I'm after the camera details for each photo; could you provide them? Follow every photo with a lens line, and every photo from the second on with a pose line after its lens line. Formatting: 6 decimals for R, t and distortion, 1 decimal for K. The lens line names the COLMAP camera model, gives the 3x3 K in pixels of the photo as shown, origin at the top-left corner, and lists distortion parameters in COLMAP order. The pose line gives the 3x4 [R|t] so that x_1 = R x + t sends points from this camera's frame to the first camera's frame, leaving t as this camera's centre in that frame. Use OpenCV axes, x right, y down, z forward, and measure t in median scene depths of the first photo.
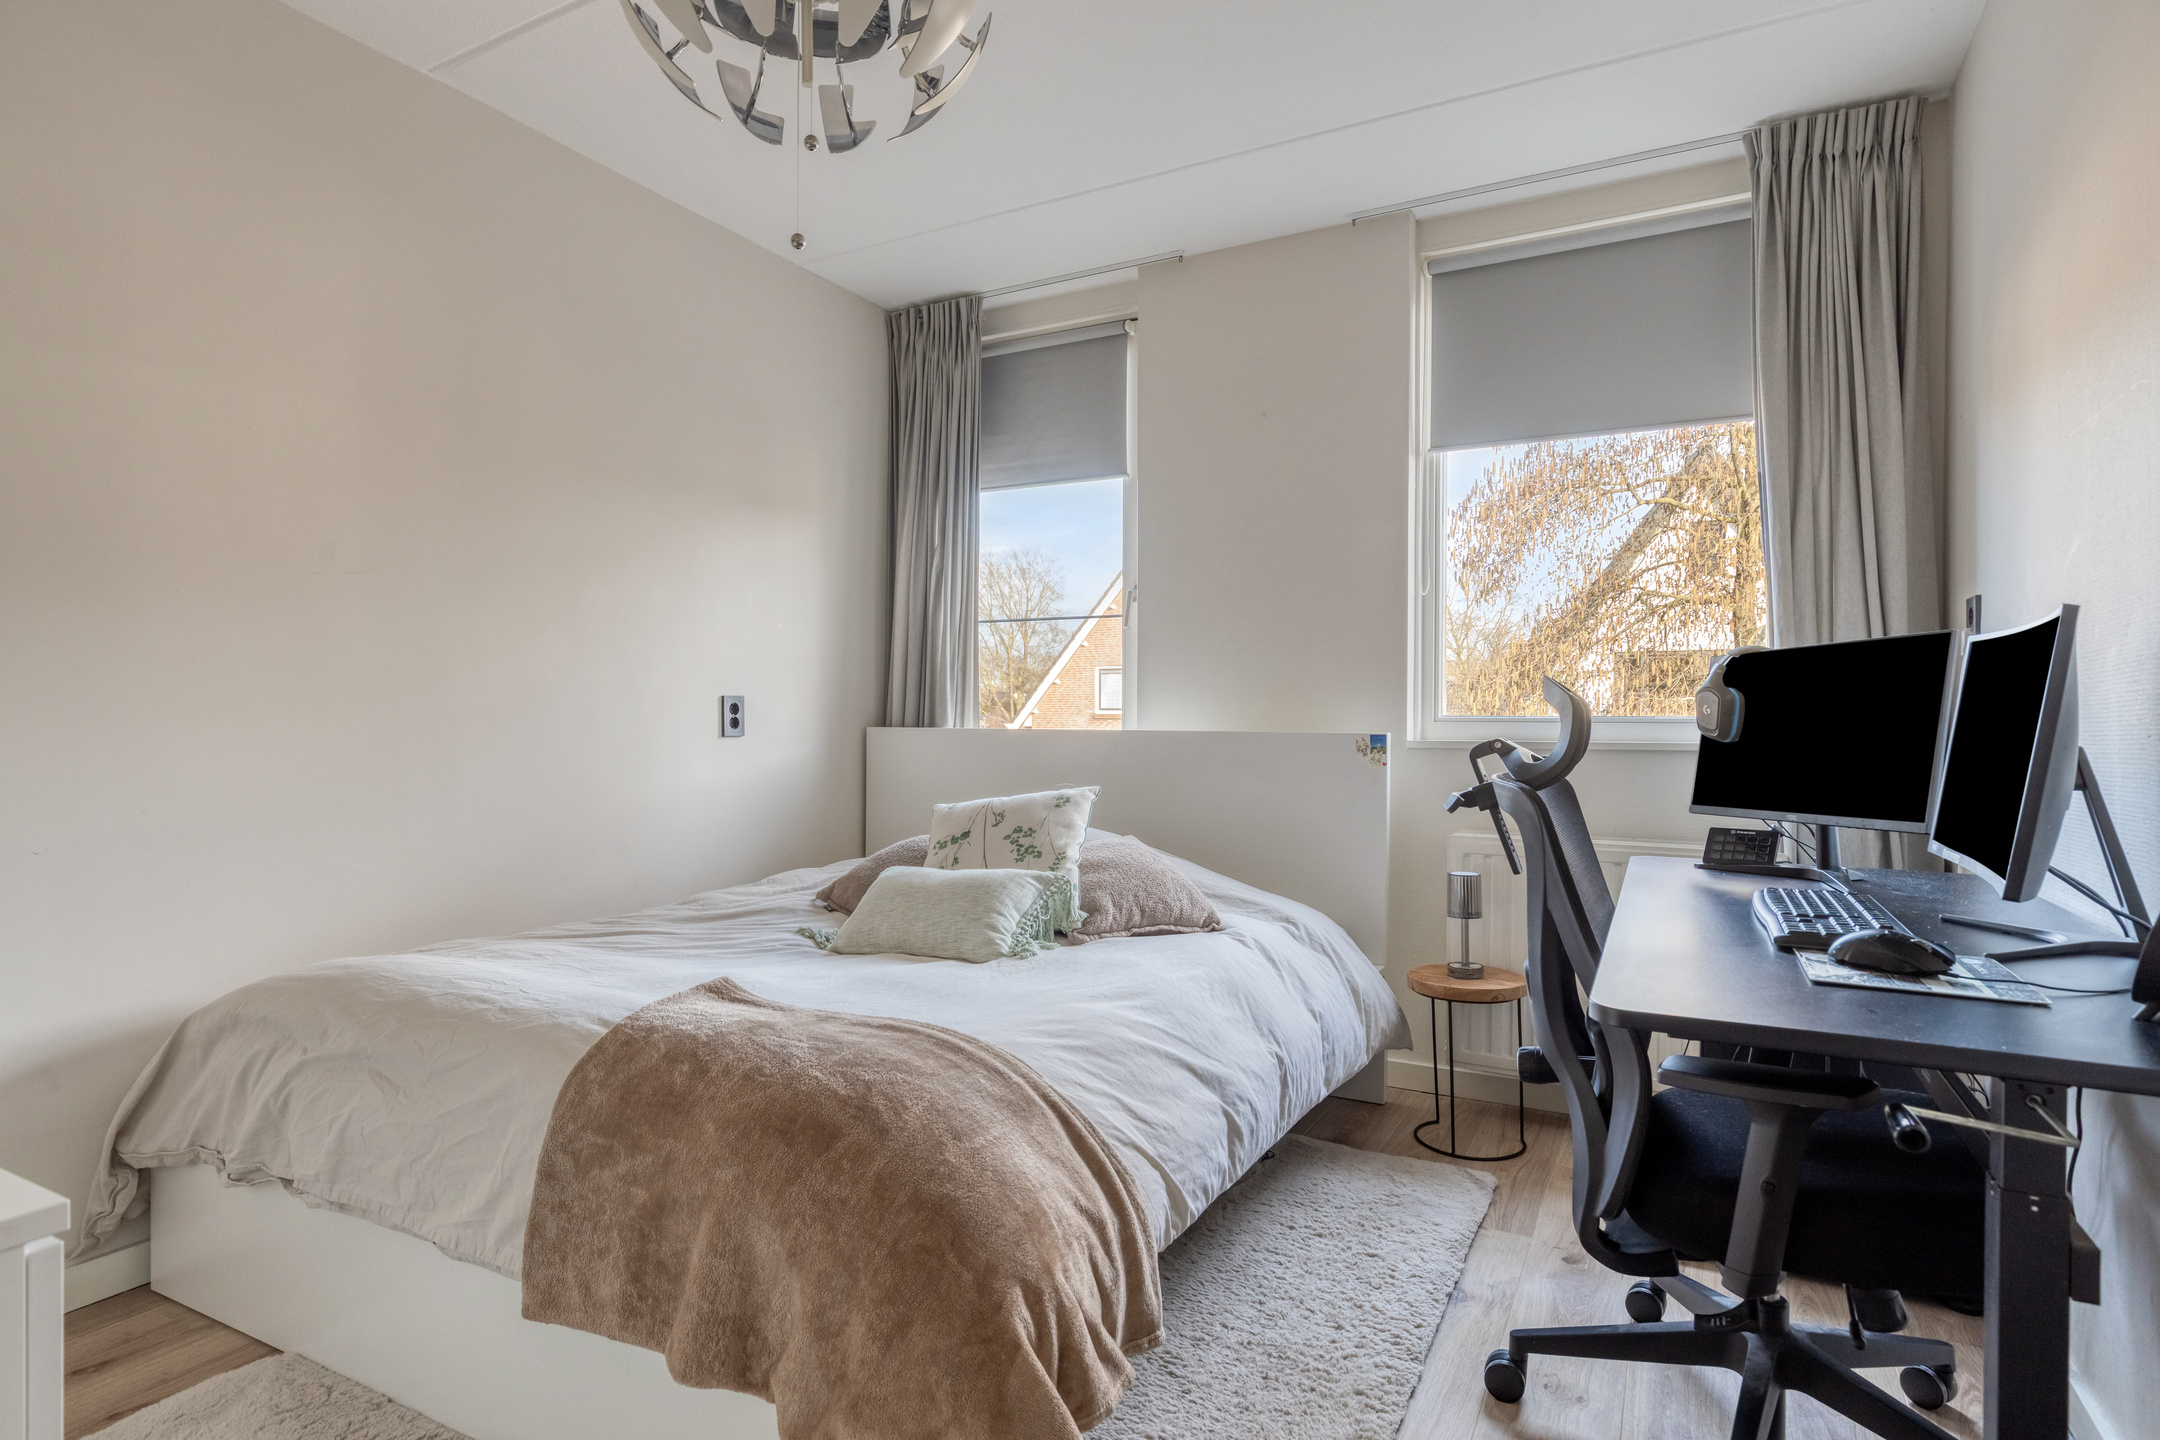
lens RADIAL K [[1128.1, 0, 1084.1], [0, 1128.1, 717.3], [0, 0, 1]] dist [-0.003769, -0.000972]
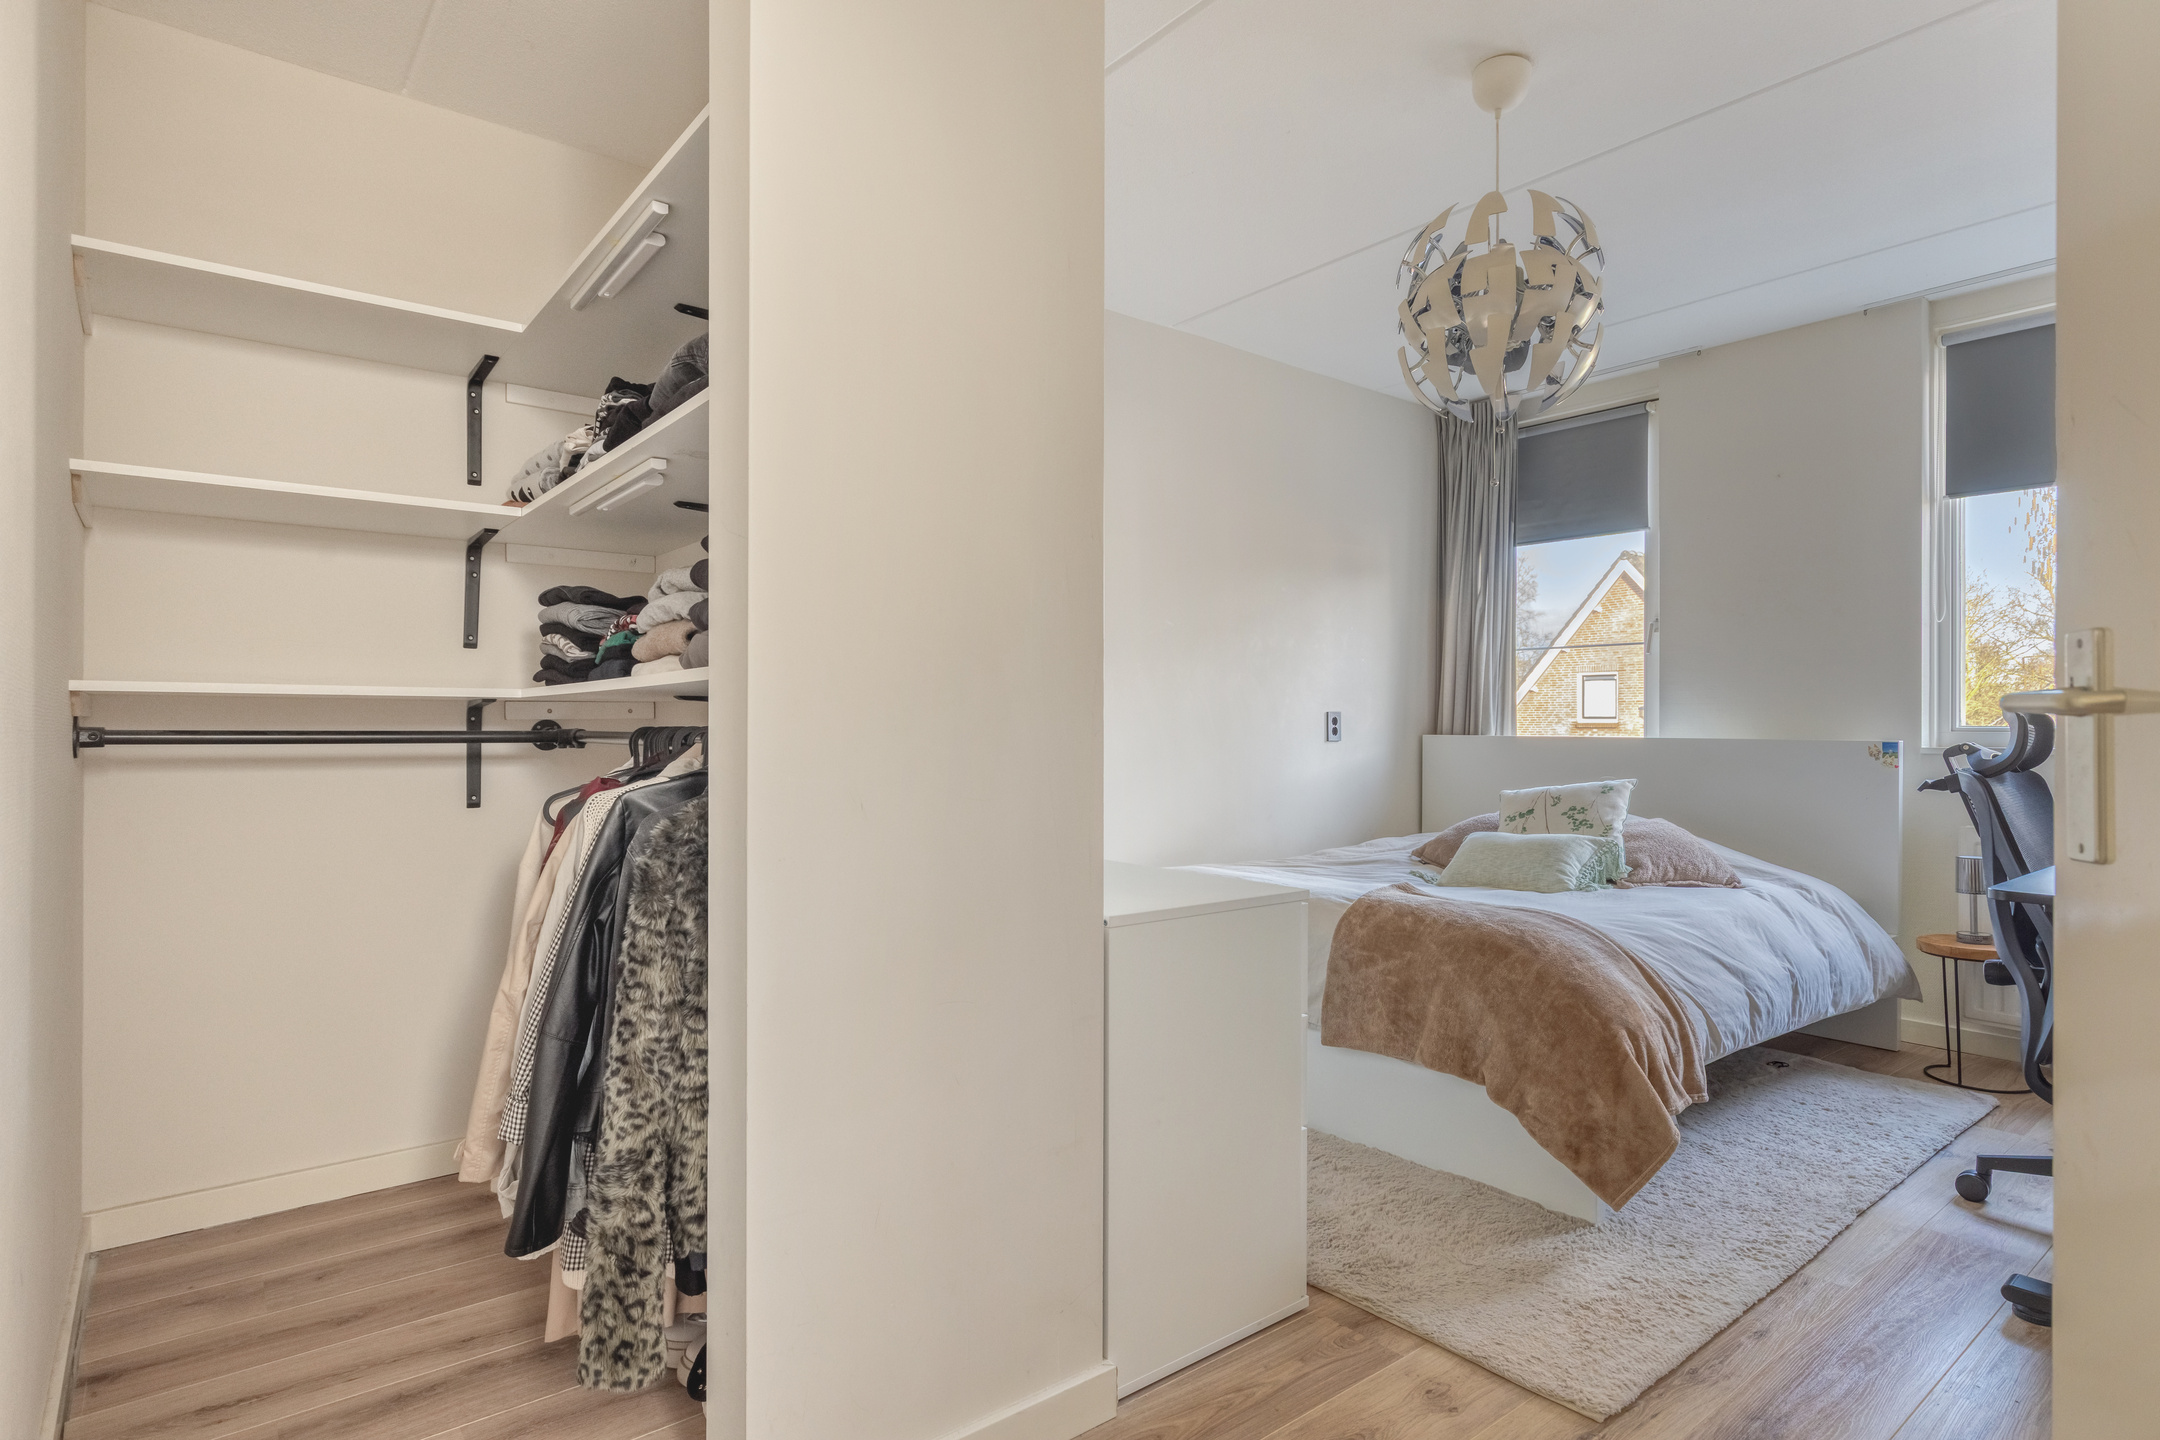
lens RADIAL K [[1128.1, 0, 1067.9], [0, 1128.1, 717.6], [0, 0, 1]] dist [-0.003769, -0.000972]
pose [[0.917348, -0.002685, -0.398078, -0.081909], [-0.000222, 0.999974, -0.007256, -0.002297], [0.398087, 0.006744, 0.917323, -0.562589]]
